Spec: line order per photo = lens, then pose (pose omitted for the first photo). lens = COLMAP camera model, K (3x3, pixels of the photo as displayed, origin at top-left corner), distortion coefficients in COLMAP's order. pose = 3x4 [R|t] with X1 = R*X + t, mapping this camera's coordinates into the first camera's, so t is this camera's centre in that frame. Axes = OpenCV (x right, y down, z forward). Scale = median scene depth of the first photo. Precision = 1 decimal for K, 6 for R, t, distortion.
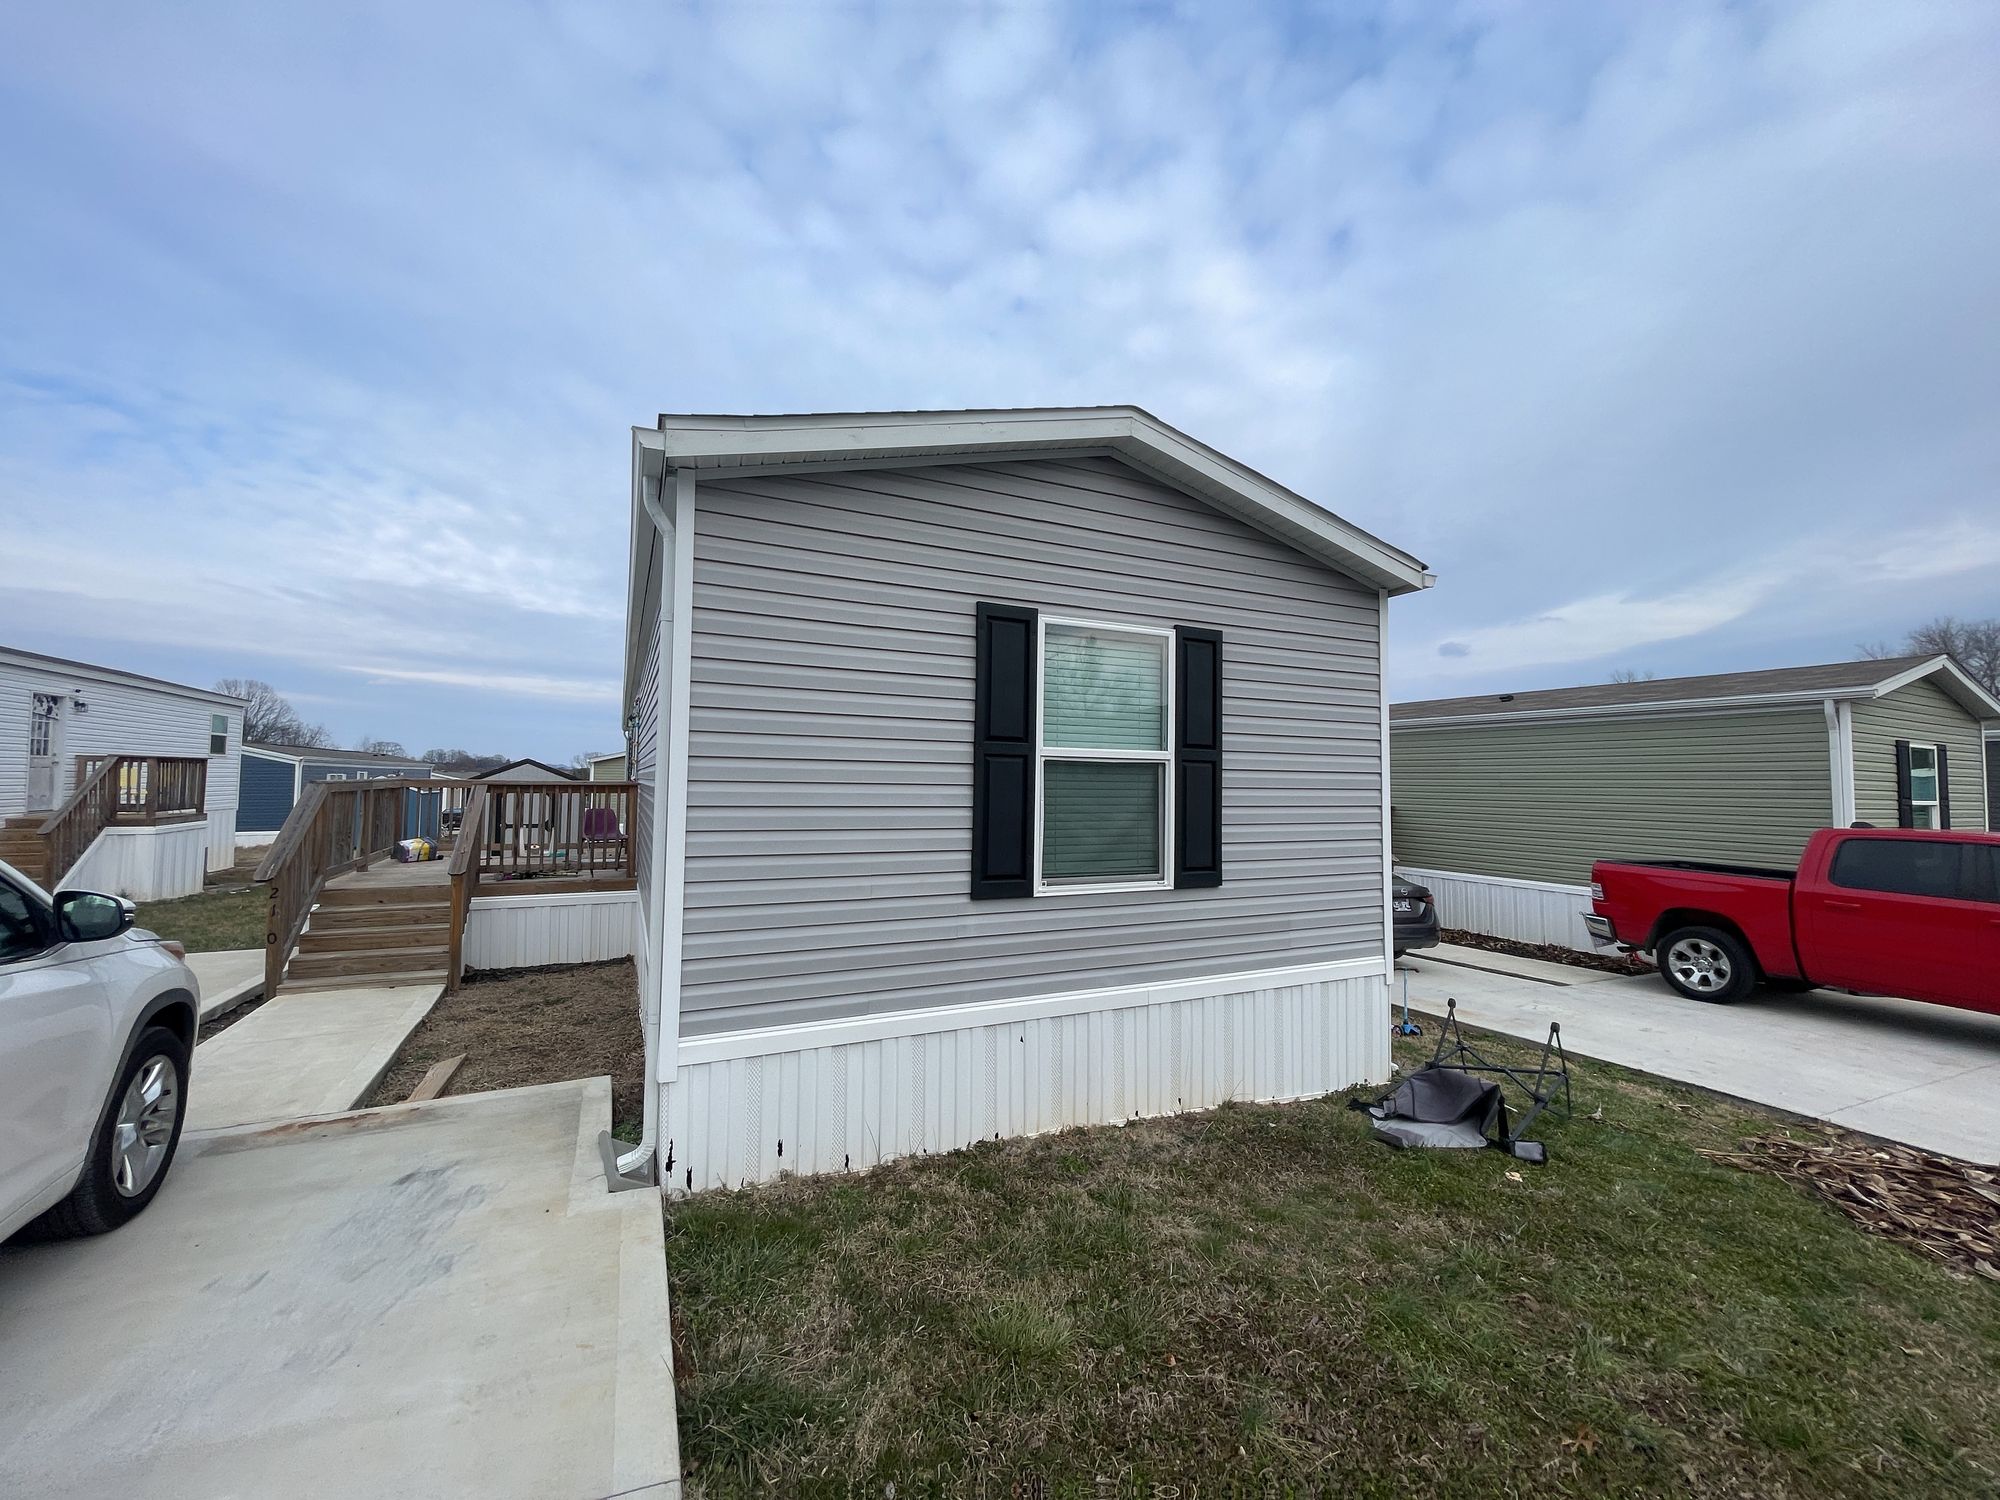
lens RADIAL K [[795.0, 0, 1001.1], [0, 795.0, 747.9], [0, 0, 1]] dist [-0.007217, 0.001485]
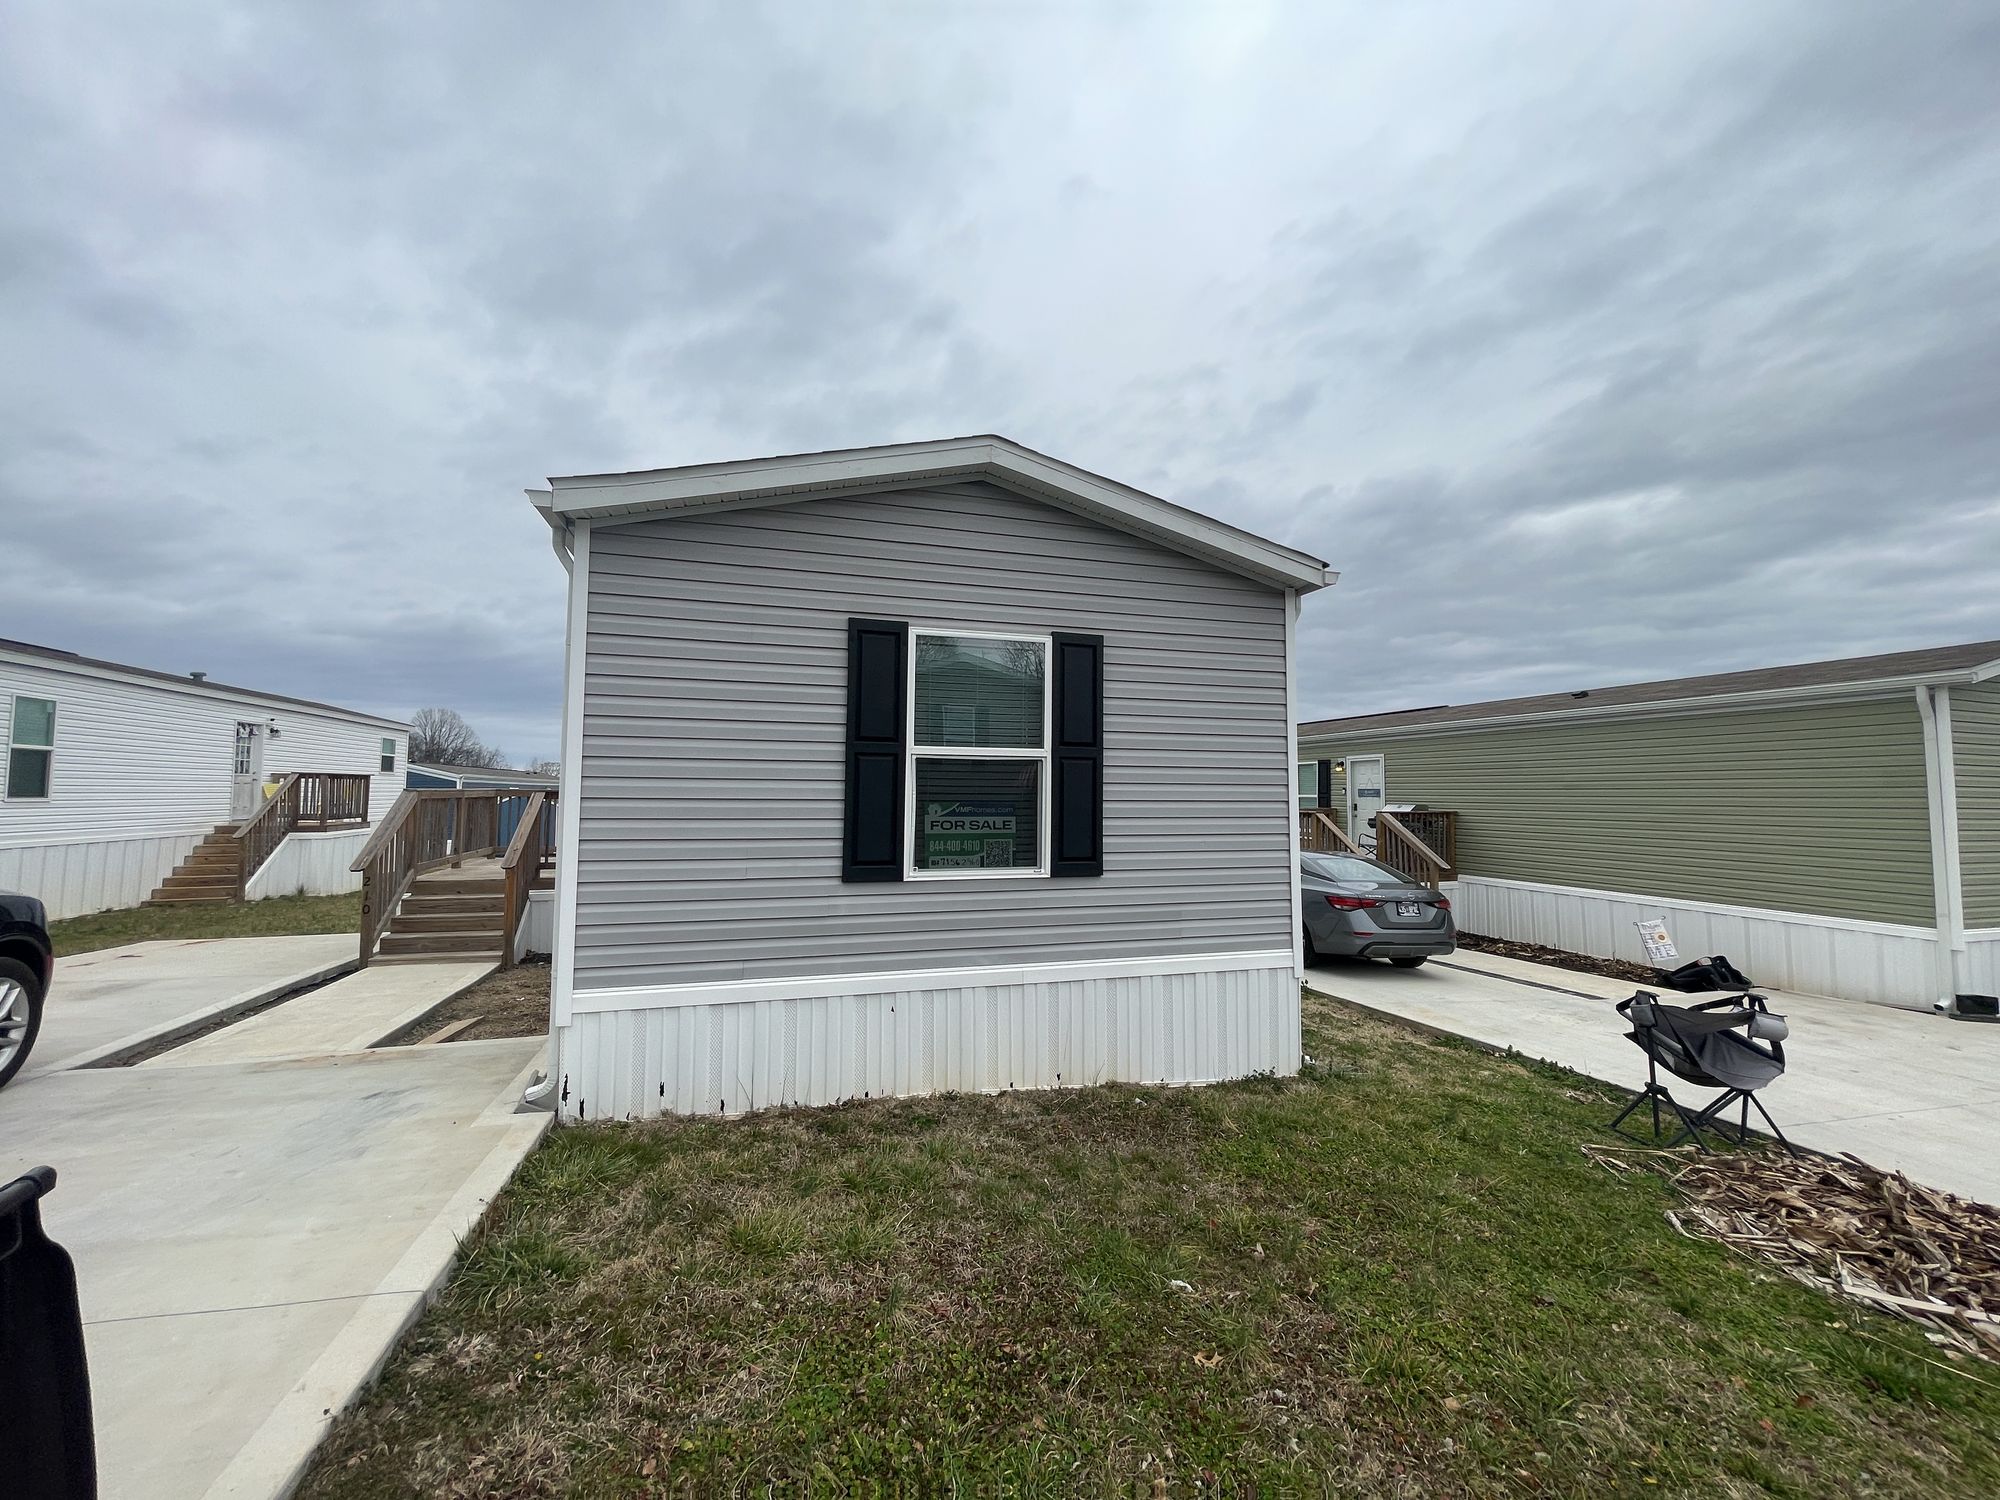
lens RADIAL K [[795.0, 0, 994.6], [0, 795.0, 747.0], [0, 0, 1]] dist [-0.007217, 0.001485]
pose [[0.988765, -0.015921, -0.148628, 0.304469], [0.013439, 0.999753, -0.017690, 0.019492], [0.148873, 0.015494, 0.988735, -0.074094]]
